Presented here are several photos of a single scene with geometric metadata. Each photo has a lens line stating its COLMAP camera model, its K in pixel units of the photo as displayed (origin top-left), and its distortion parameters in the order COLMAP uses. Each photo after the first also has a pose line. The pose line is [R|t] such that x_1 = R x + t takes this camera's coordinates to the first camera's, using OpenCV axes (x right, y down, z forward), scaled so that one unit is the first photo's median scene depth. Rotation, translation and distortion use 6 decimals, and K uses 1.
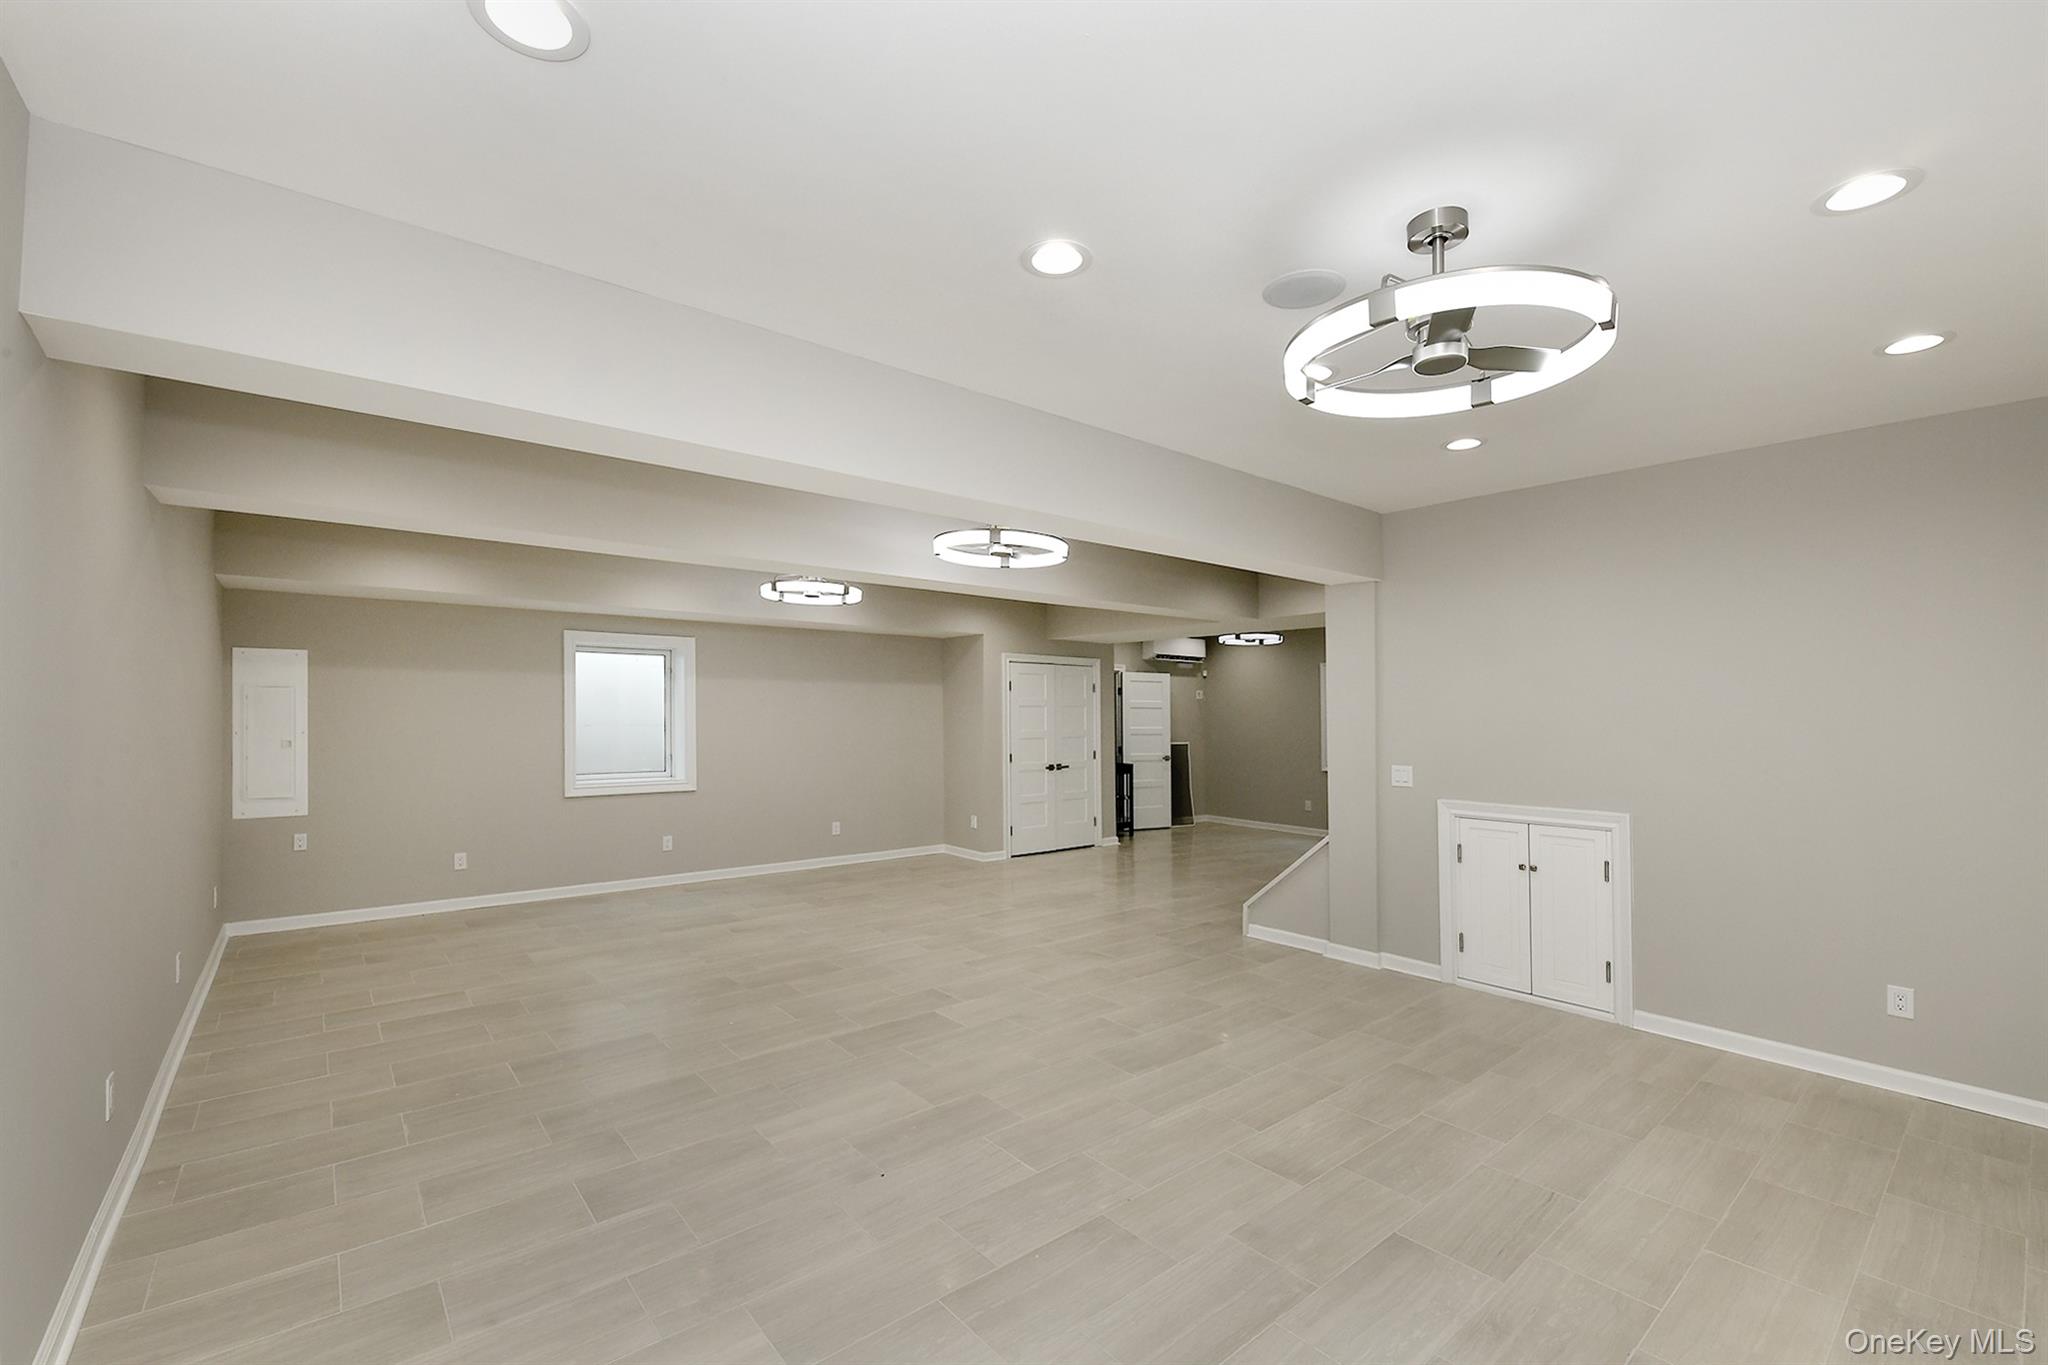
lens RADIAL K [[881.3, 0, 1024.2], [0, 881.3, 694.0], [0, 0, 1]] dist [-0.010967, -0.000953]
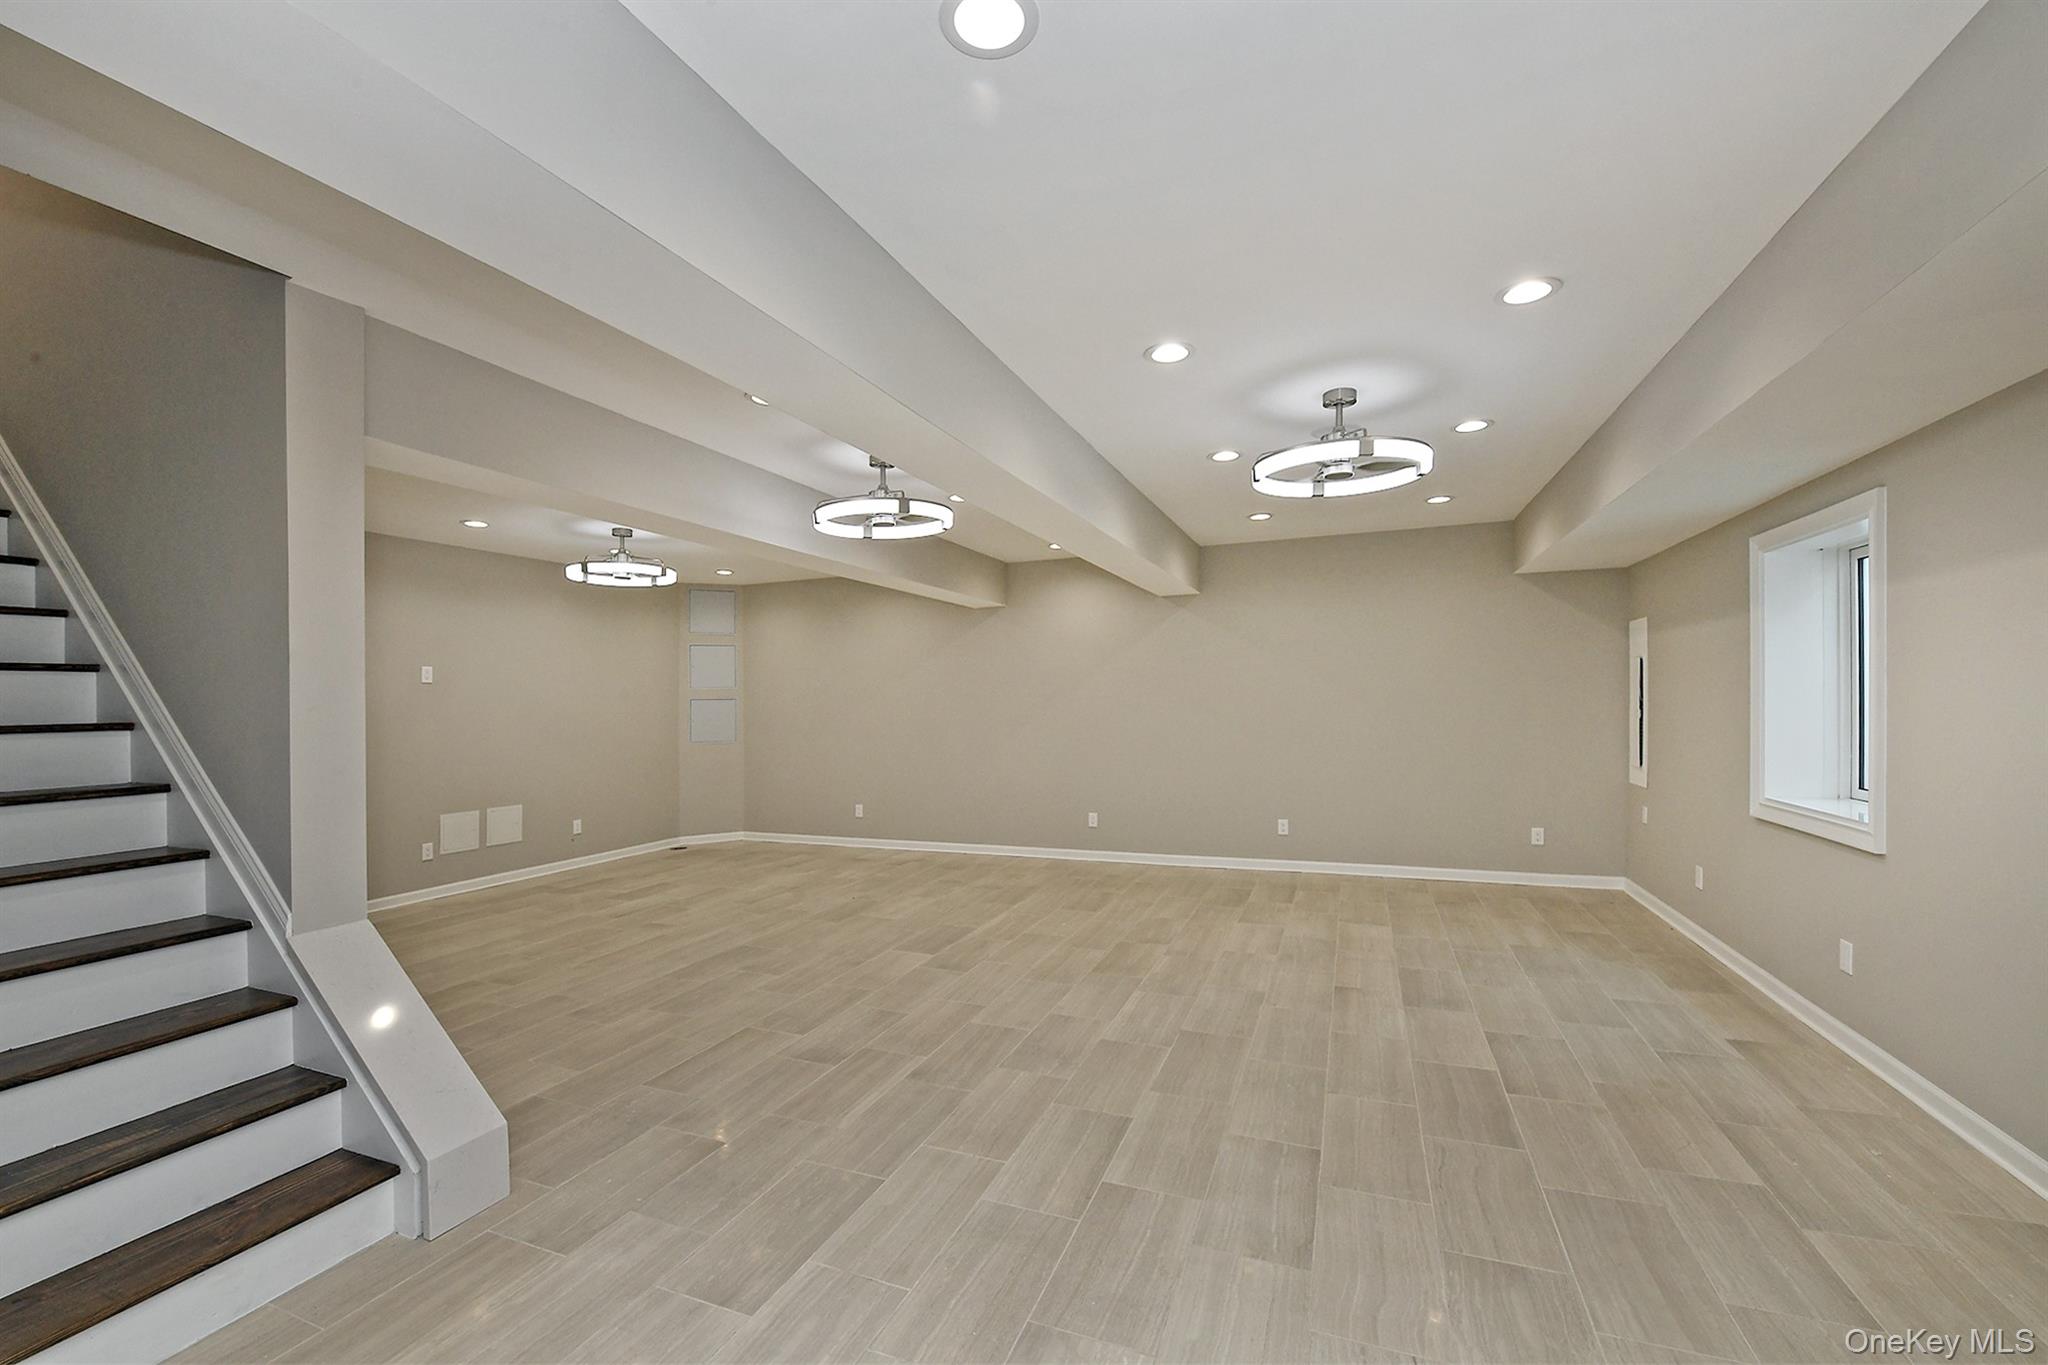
lens RADIAL K [[881.3, 0, 1025.0], [0, 881.3, 695.5], [0, 0, 1]] dist [-0.010967, -0.000953]
pose [[-0.891622, 0.005534, -0.452746, 0.308020], [0.022379, 0.999242, -0.031859, 0.074215], [0.452226, -0.038538, -0.891070, 2.143774]]
